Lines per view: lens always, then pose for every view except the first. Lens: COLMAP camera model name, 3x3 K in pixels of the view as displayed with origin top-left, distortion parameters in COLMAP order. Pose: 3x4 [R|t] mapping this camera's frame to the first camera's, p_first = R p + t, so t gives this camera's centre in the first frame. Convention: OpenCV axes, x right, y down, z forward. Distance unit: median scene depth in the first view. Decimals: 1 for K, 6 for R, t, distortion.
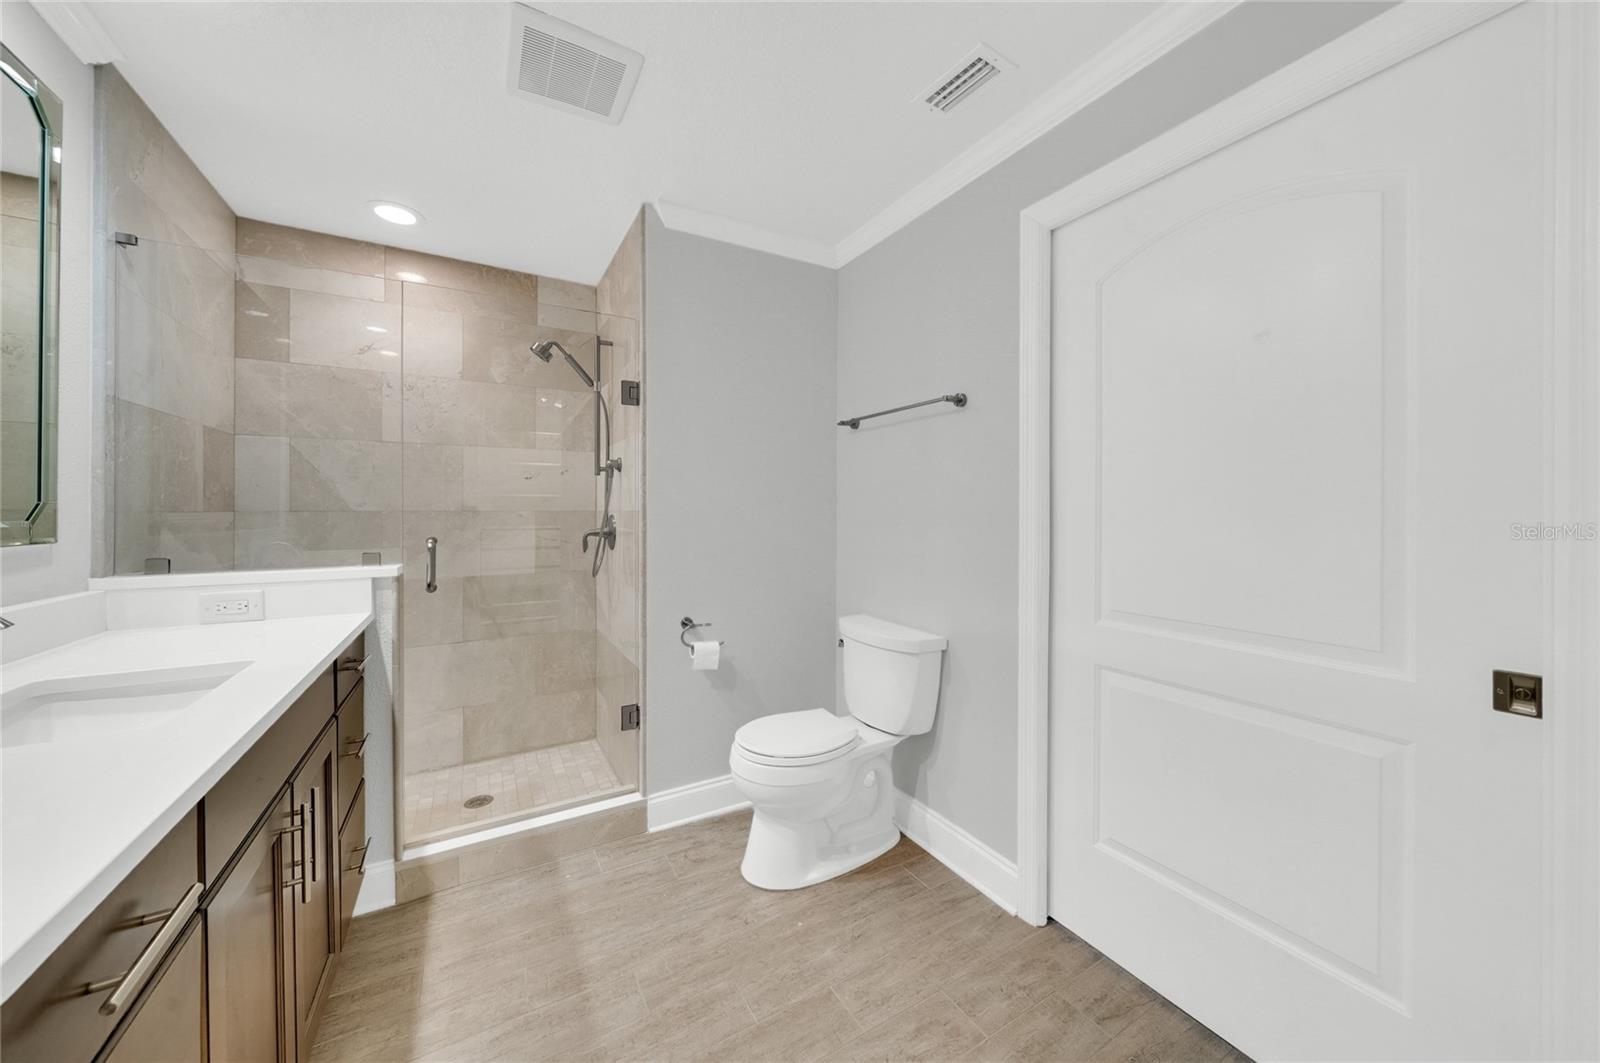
lens RADIAL K [[567.2, 0, 799.2], [0, 567.2, 515.5], [0, 0, 1]] dist [-0.005203, -0.000247]
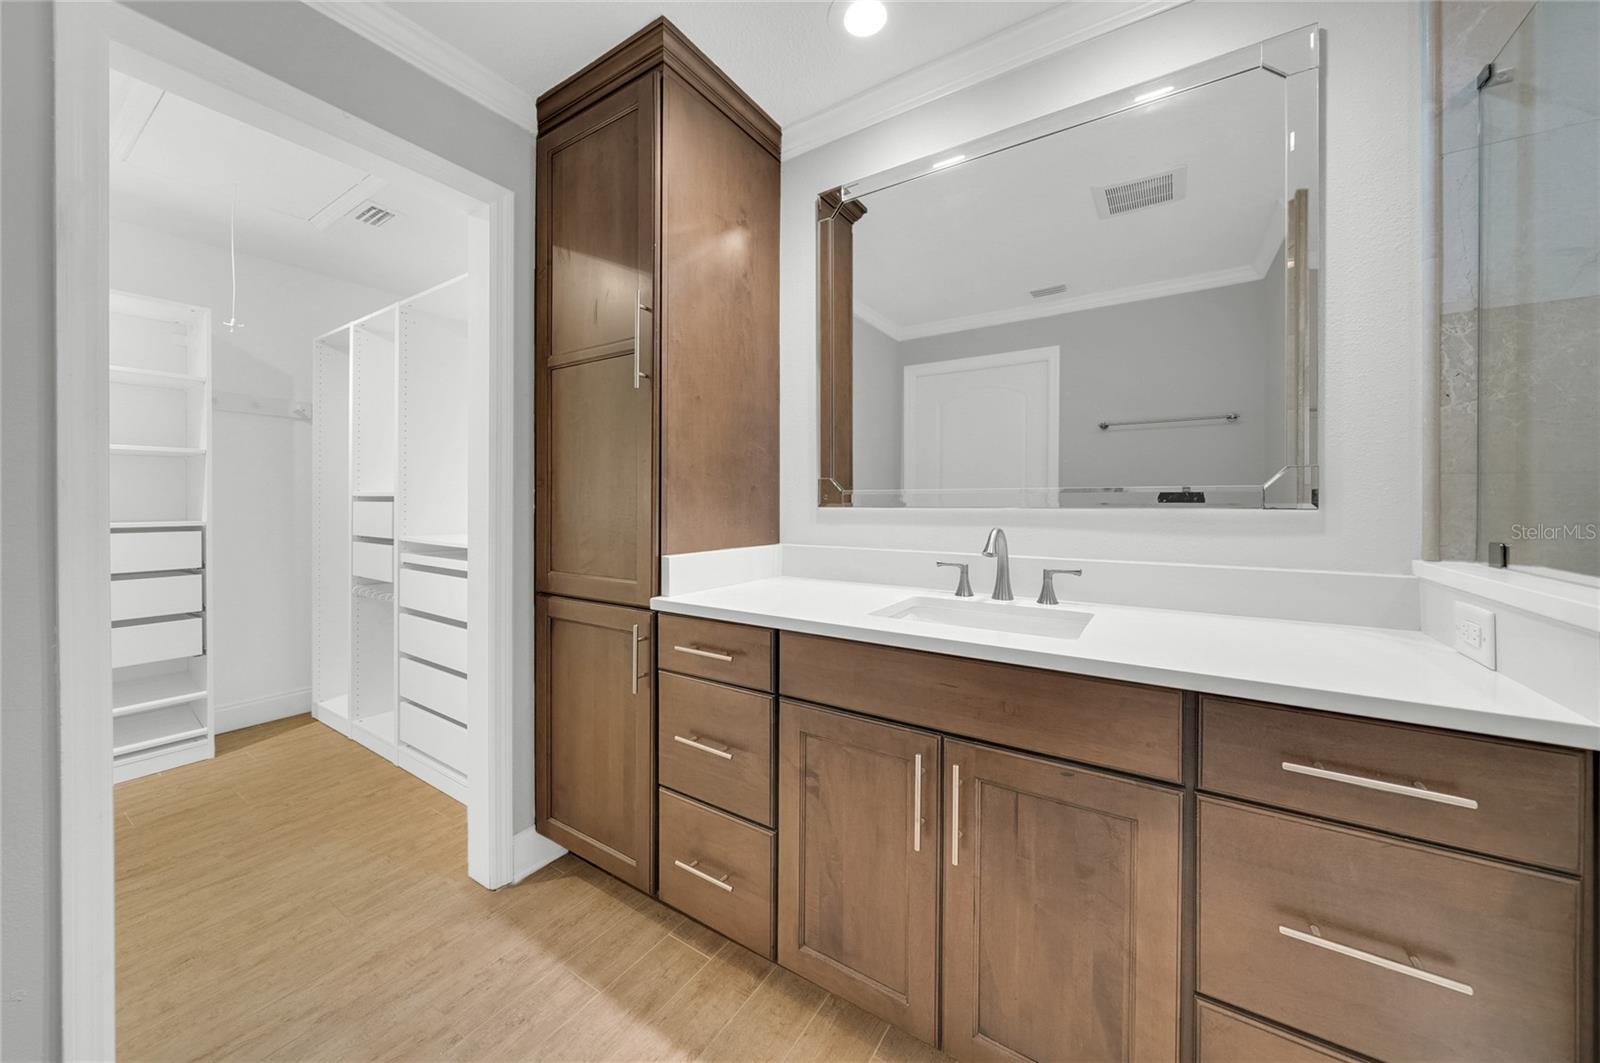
lens RADIAL K [[567.2, 0, 803.9], [0, 567.2, 507.3], [0, 0, 1]] dist [-0.005203, -0.000247]
pose [[-0.894504, 0.003934, -0.447043, -0.120302], [-0.004268, 0.999841, 0.017339, 0.023607], [0.447040, 0.017418, -0.894345, 1.048195]]
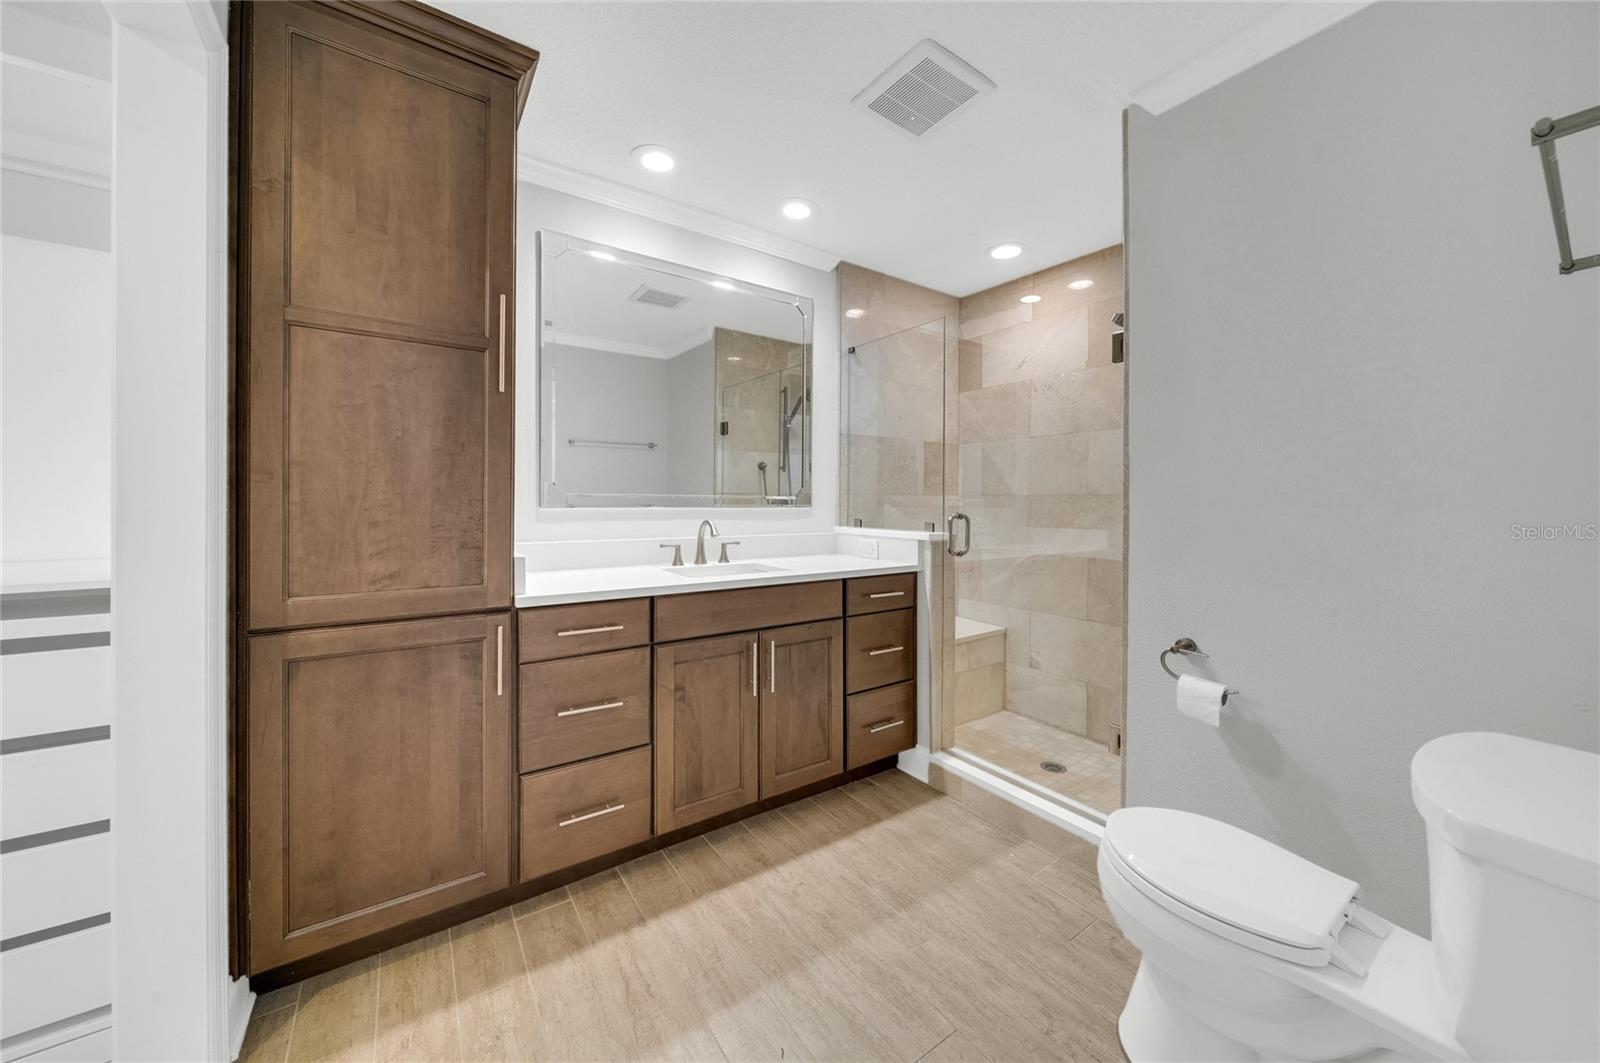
lens RADIAL K [[567.2, 0, 800.9], [0, 567.2, 506.1], [0, 0, 1]] dist [-0.005203, -0.000247]
pose [[0.078911, 0.009978, -0.996832, 0.591304], [-0.015984, 0.999834, 0.008743, 0.019072], [0.996754, 0.015244, 0.079057, 0.575008]]
